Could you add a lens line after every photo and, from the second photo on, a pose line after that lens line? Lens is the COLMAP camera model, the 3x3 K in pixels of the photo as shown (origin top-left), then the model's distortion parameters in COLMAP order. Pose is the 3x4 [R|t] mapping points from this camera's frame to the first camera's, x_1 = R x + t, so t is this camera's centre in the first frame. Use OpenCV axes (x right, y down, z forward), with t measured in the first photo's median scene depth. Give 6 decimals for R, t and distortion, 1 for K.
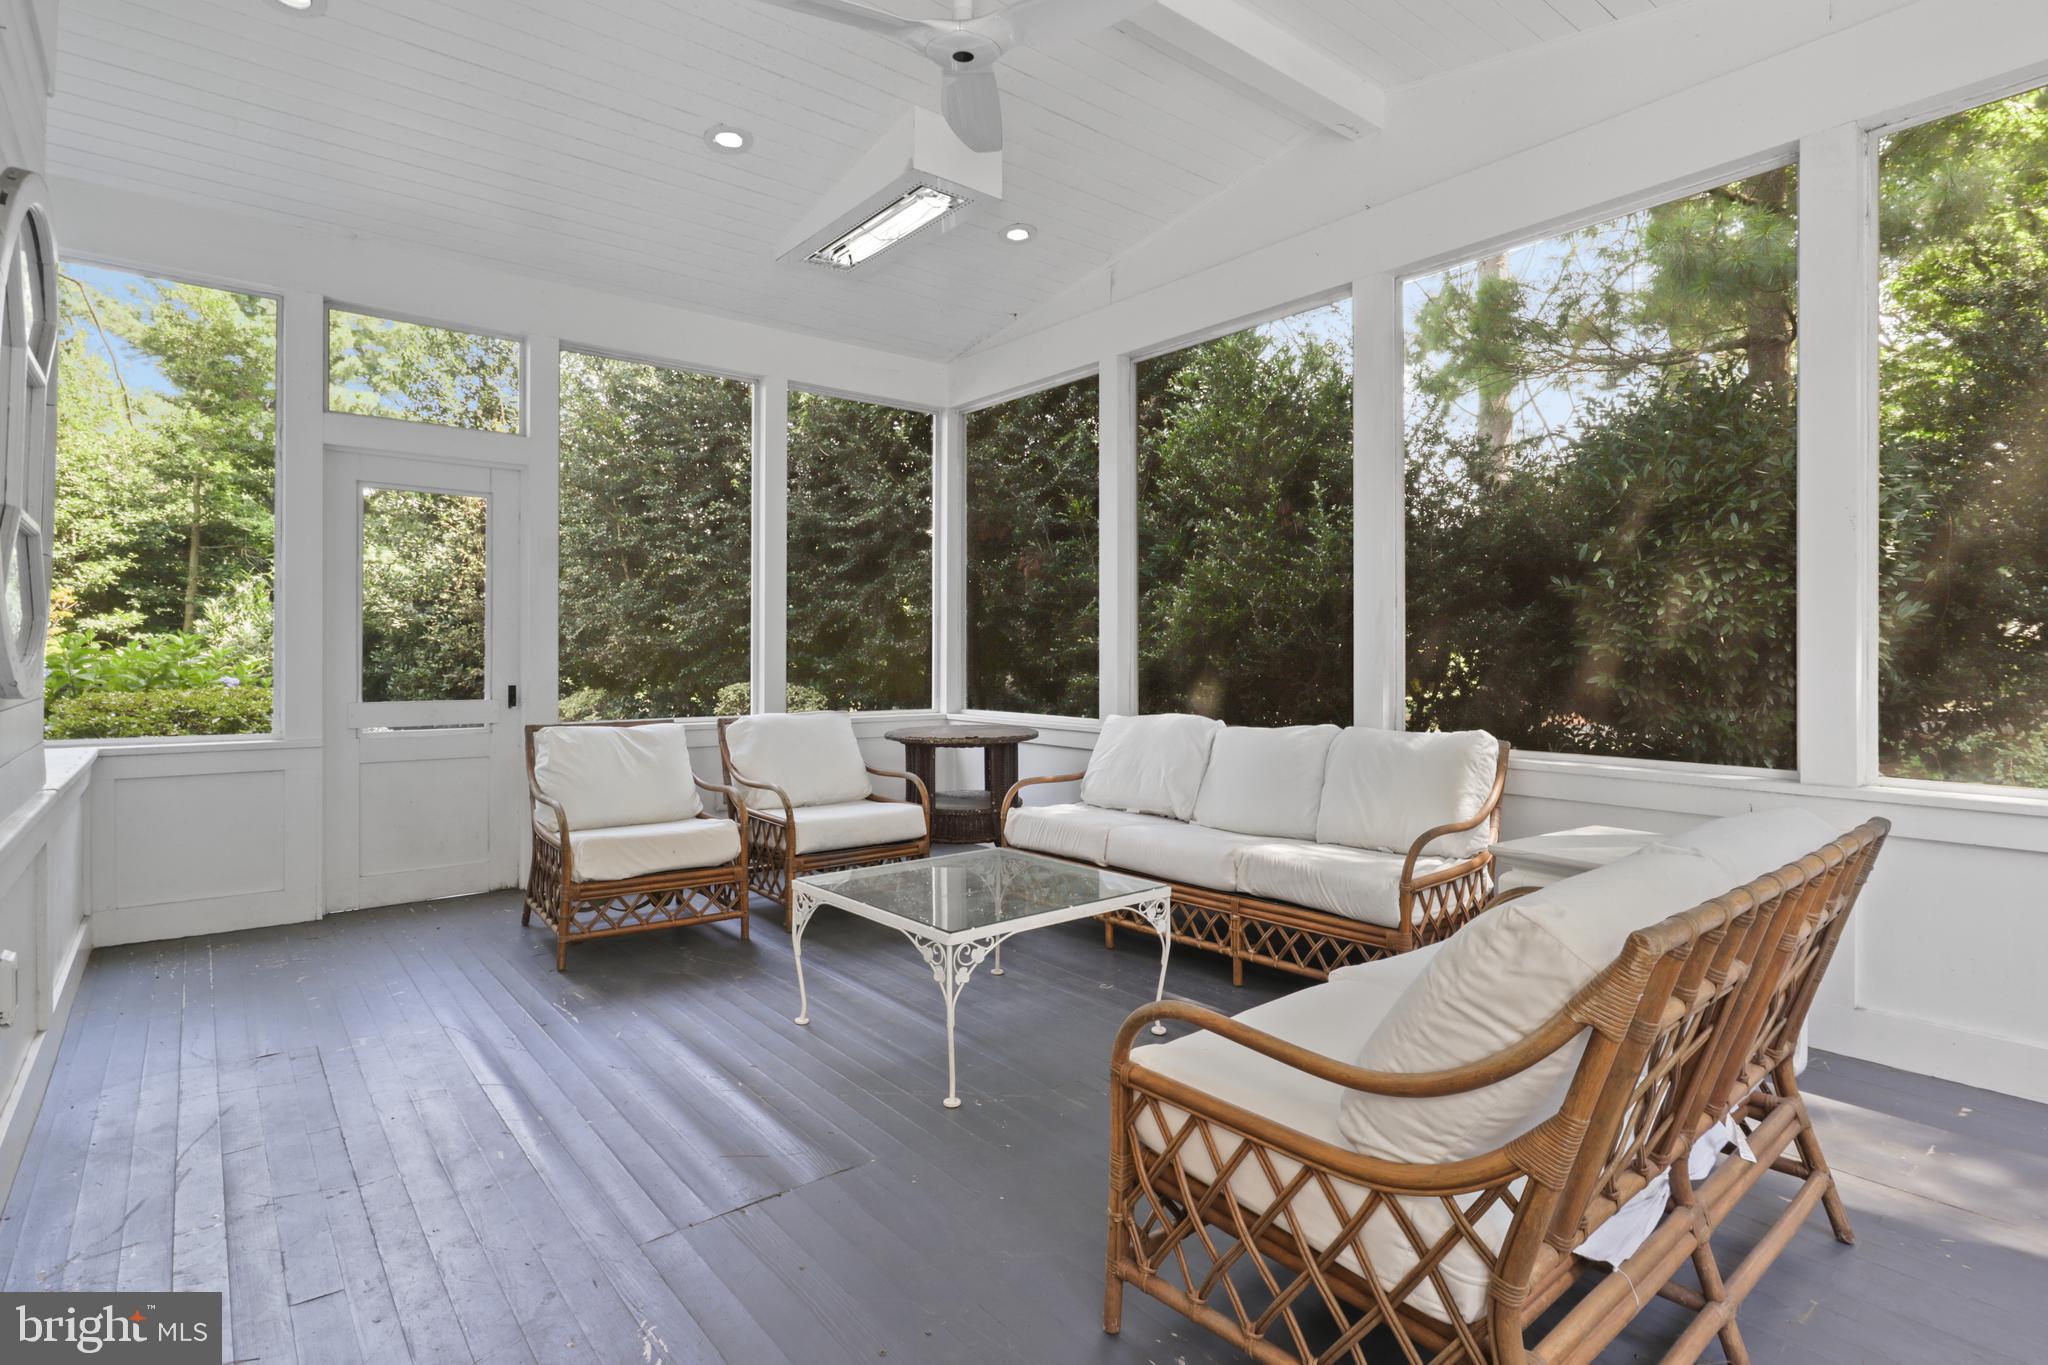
lens RADIAL K [[1024.7, 0, 1031.2], [0, 1024.7, 676.6], [0, 0, 1]] dist [-0.014830, 0.006151]
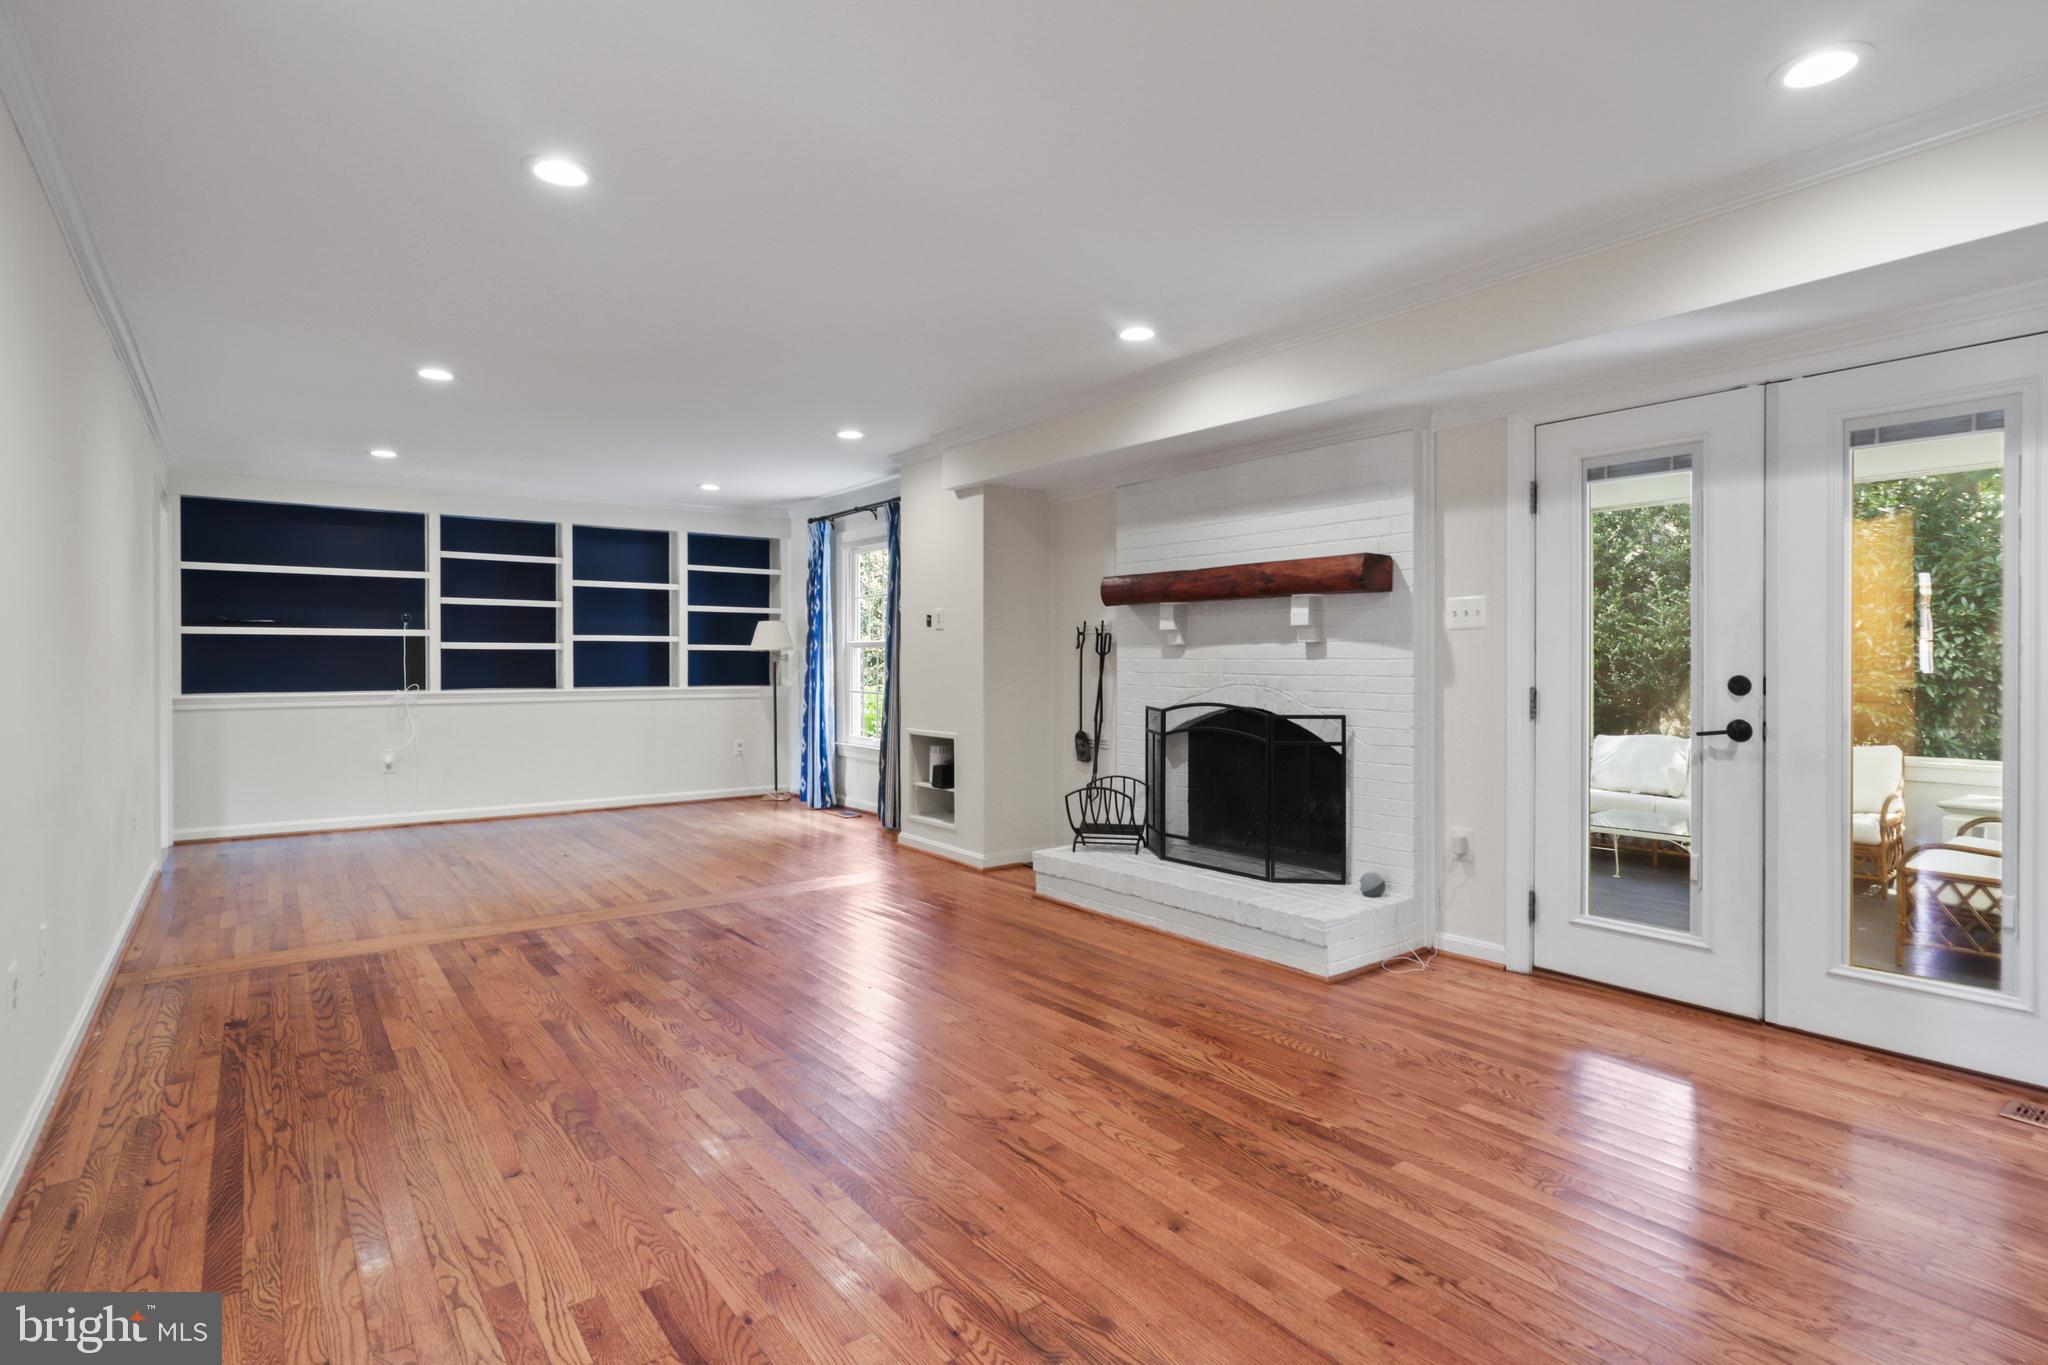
lens RADIAL K [[1024.7, 0, 1018.0], [0, 1024.7, 675.8], [0, 0, 1]] dist [-0.014830, 0.006151]
pose [[0.998387, -0.003502, -0.056659, -0.596562], [0.003004, 0.999956, -0.008873, -0.036502], [0.056687, 0.008689, 0.998354, -0.549908]]
